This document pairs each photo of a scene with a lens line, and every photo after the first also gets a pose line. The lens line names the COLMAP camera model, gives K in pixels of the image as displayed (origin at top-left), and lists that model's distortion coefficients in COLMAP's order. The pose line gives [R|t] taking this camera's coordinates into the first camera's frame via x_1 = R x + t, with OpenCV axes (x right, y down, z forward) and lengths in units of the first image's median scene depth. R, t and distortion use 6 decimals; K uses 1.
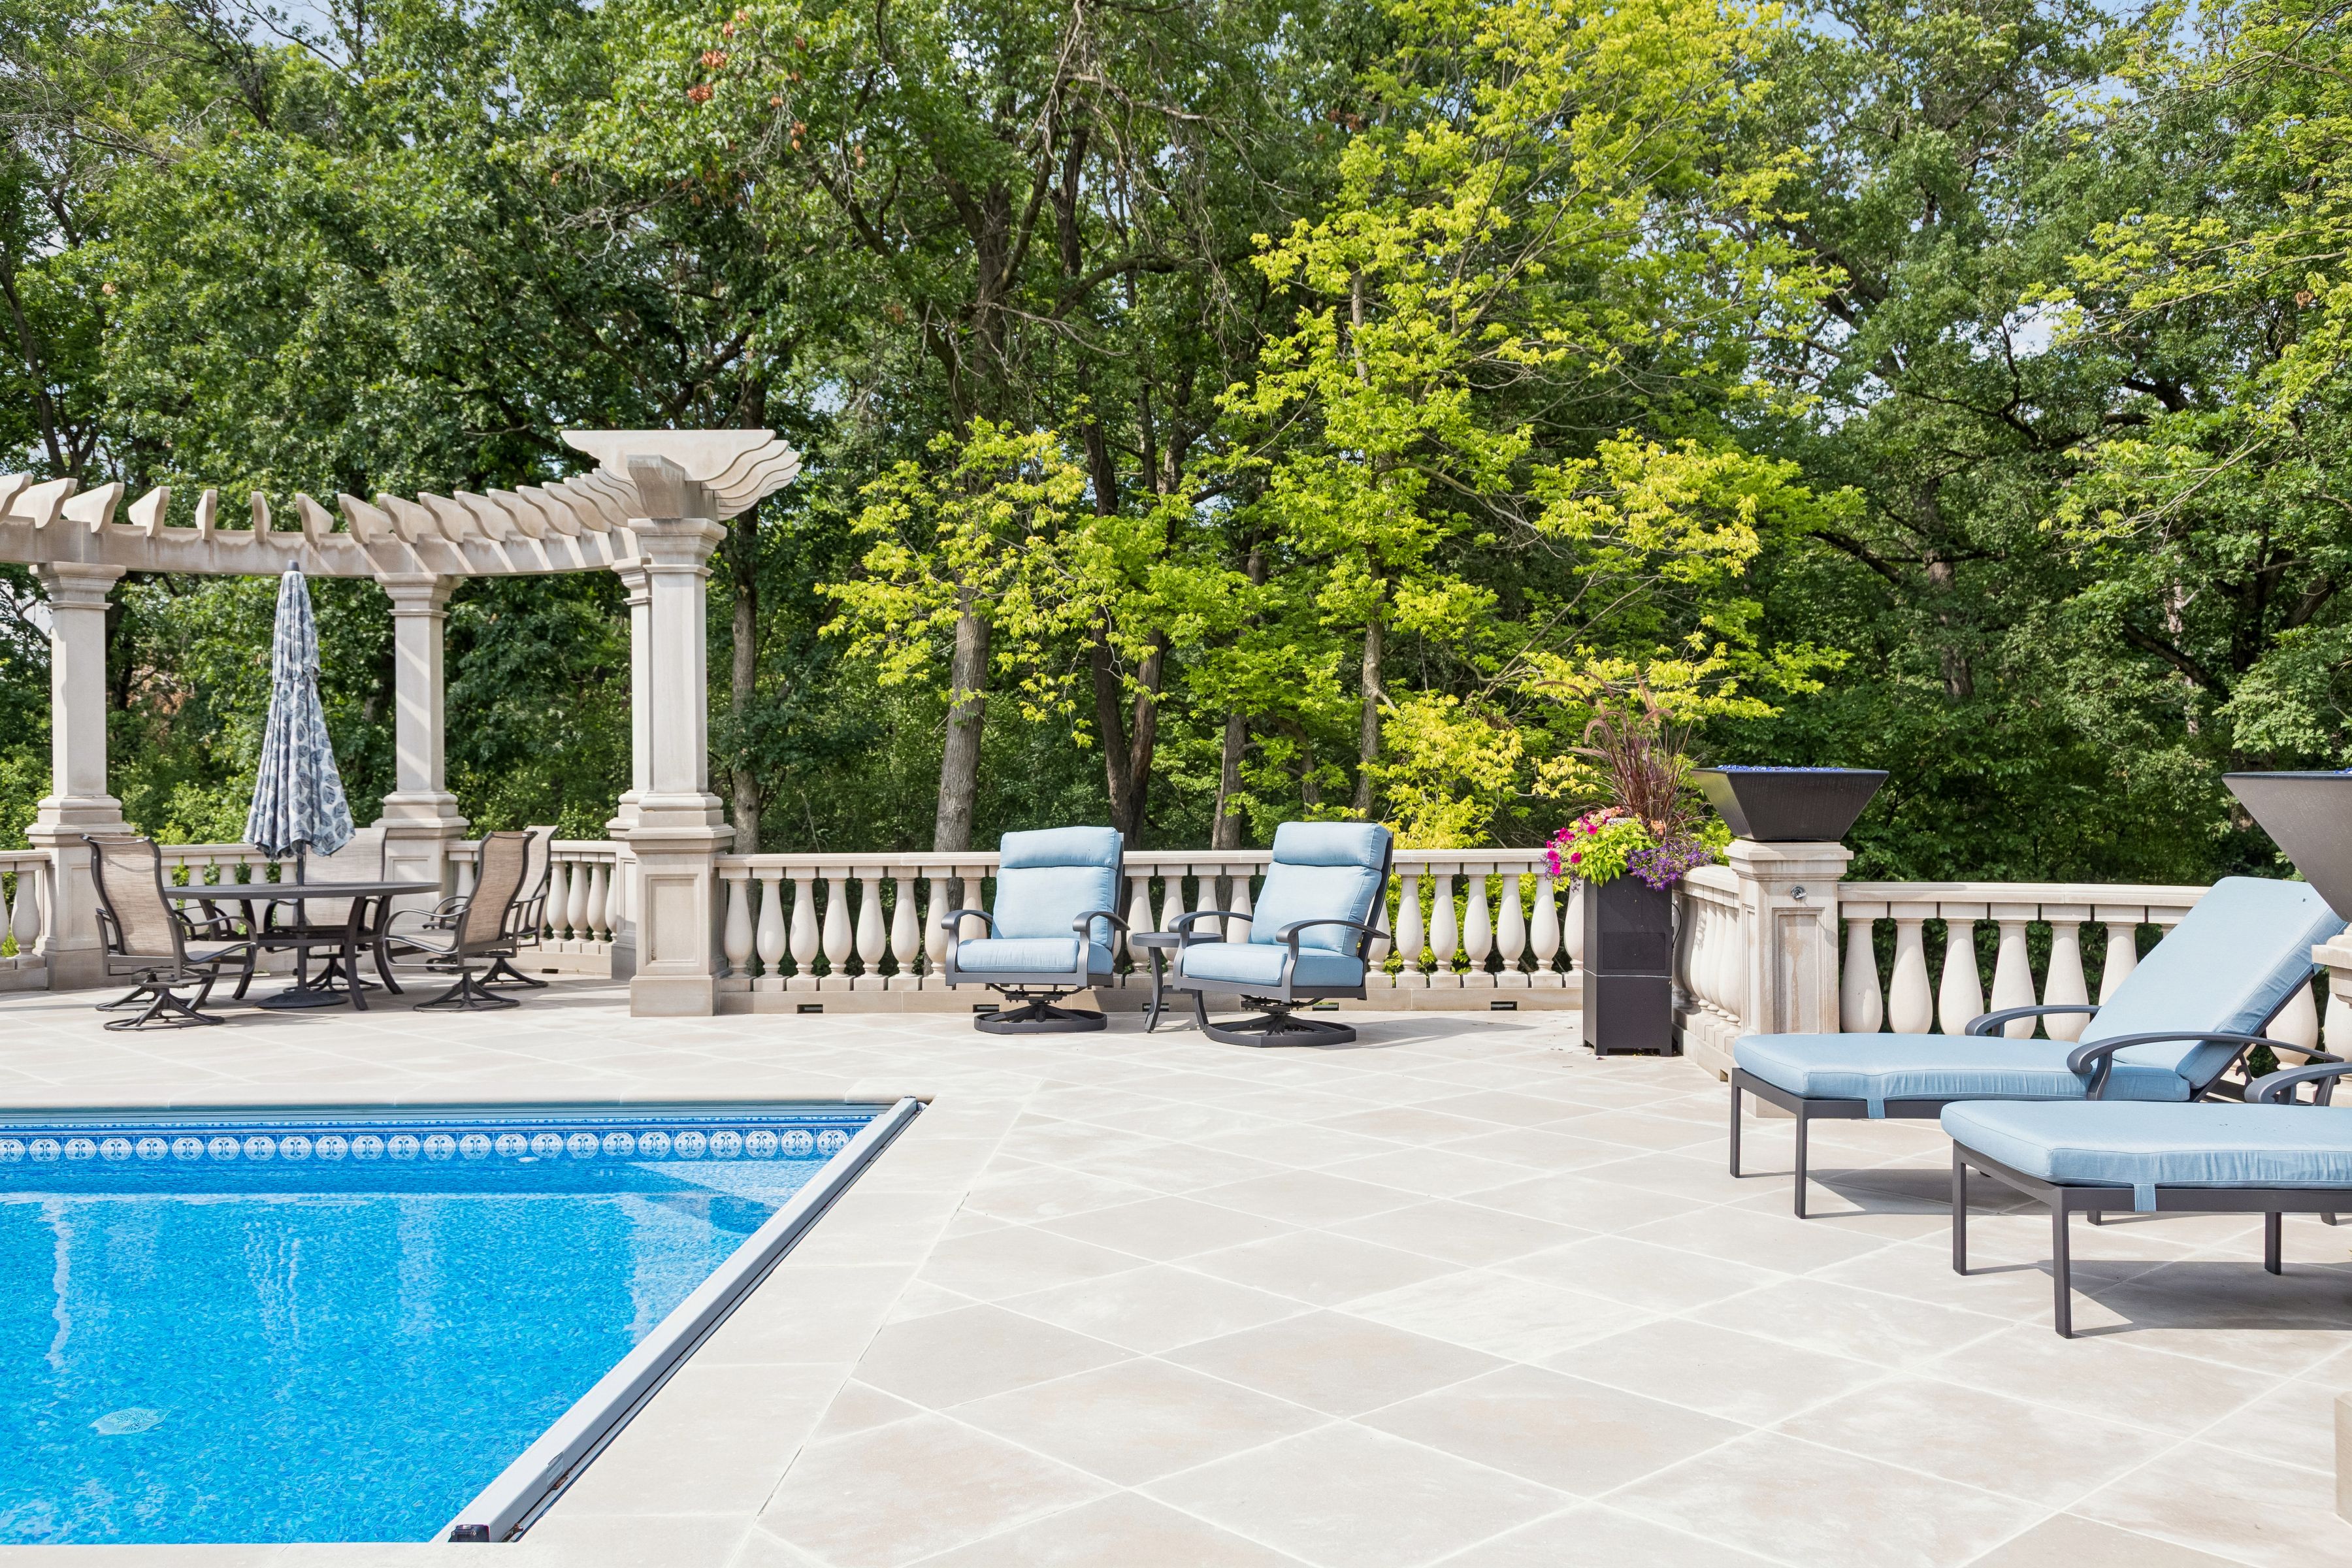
lens RADIAL K [[1925.5, 0, 1174.2], [0, 1925.5, 780.6], [0, 0, 1]] dist [0.015833, 0.005330]
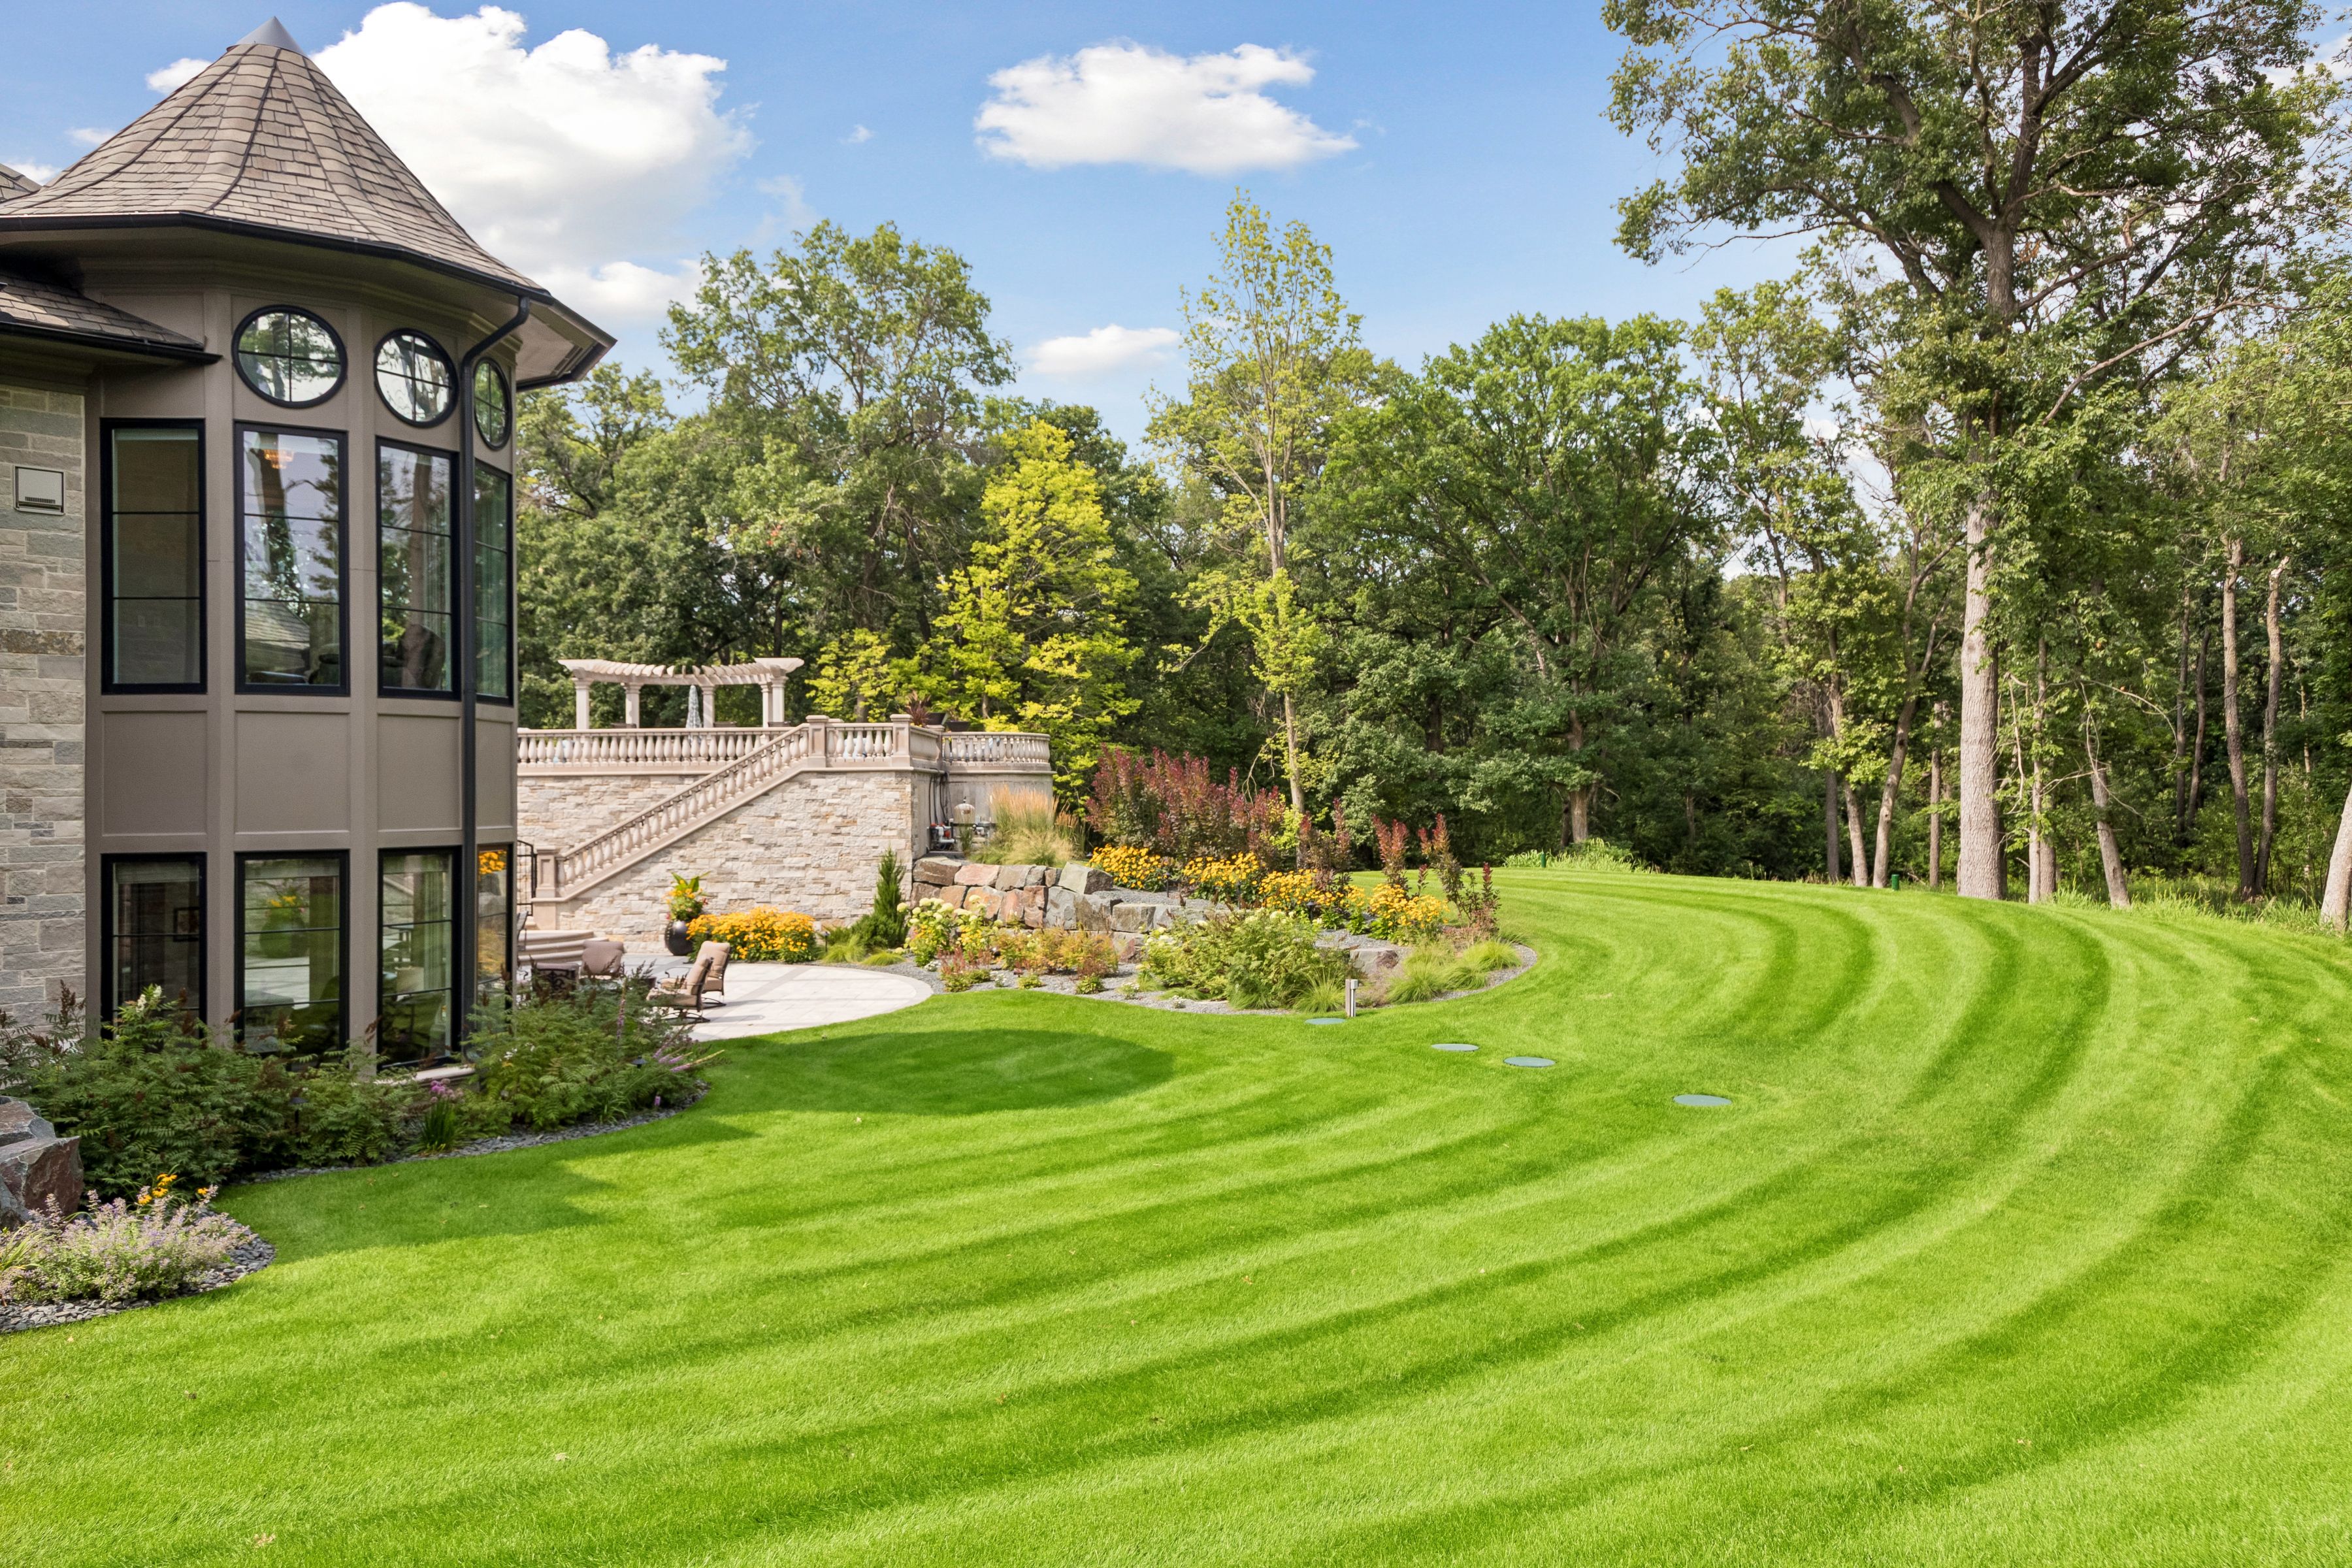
lens RADIAL K [[1586.7, 0, 1179.6], [0, 1586.7, 781.5], [0, 0, 1]] dist [0.002323, 0.000138]
pose [[0.998770, -0.001796, 0.049561, 0.314711], [0.002509, 0.999894, -0.014325, 0.107325], [-0.049530, 0.014432, 0.998668, -1.715372]]
